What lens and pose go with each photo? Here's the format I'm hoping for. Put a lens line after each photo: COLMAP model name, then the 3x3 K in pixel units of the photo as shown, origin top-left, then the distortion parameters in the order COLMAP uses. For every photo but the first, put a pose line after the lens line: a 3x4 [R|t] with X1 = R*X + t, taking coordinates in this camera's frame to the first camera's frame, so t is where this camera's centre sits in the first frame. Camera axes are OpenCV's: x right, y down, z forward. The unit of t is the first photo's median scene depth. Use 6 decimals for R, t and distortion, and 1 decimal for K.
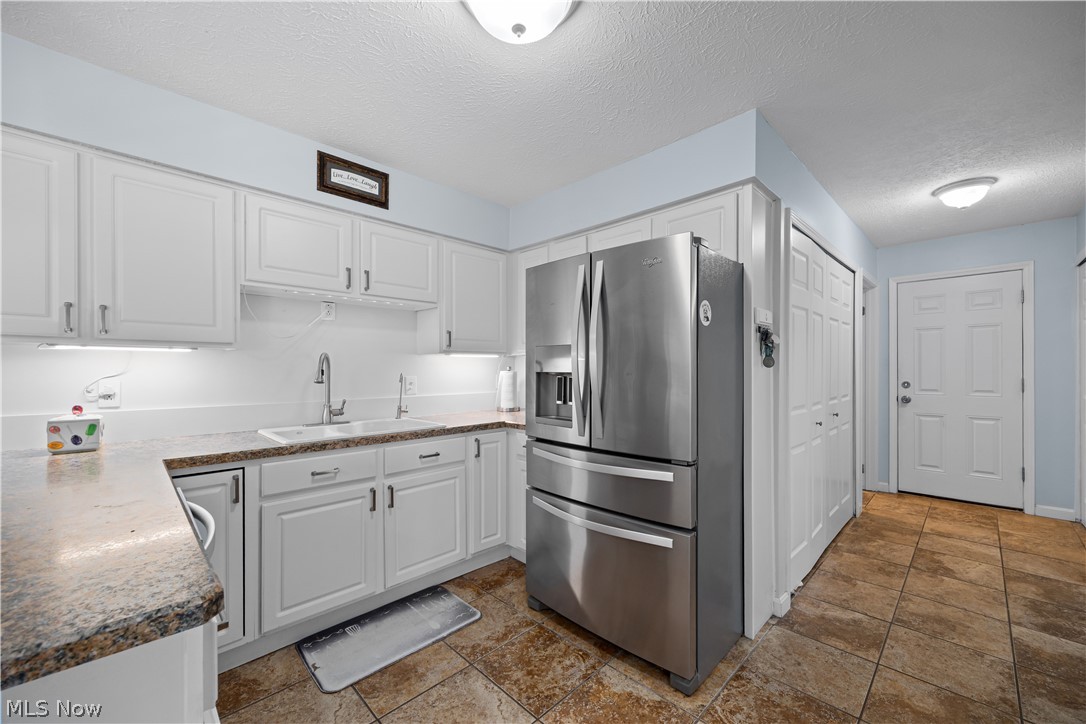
lens RADIAL K [[429.4, 0, 546.1], [0, 429.4, 359.5], [0, 0, 1]] dist [-0.000308, 0.000348]
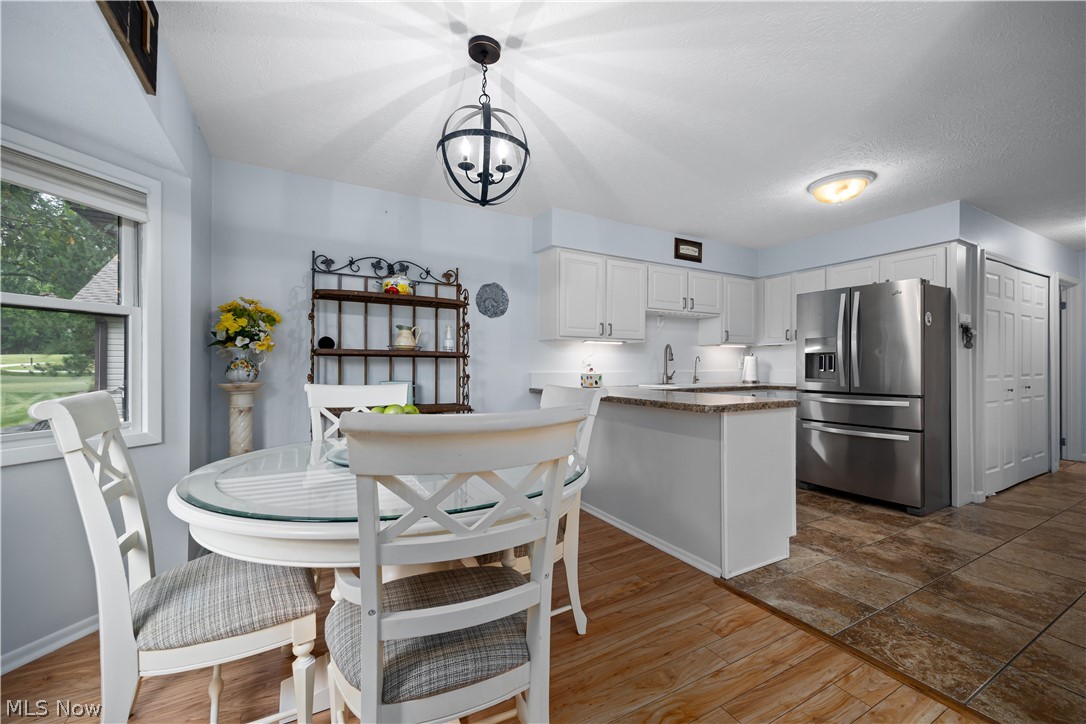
lens RADIAL K [[429.4, 0, 546.1], [0, 429.4, 359.5], [0, 0, 1]] dist [-0.000308, 0.000348]
pose [[0.960313, -0.003343, -0.278906, -0.546984], [0.004630, 0.999981, 0.003955, 0.042565], [0.278887, -0.005090, 0.960310, -0.978203]]
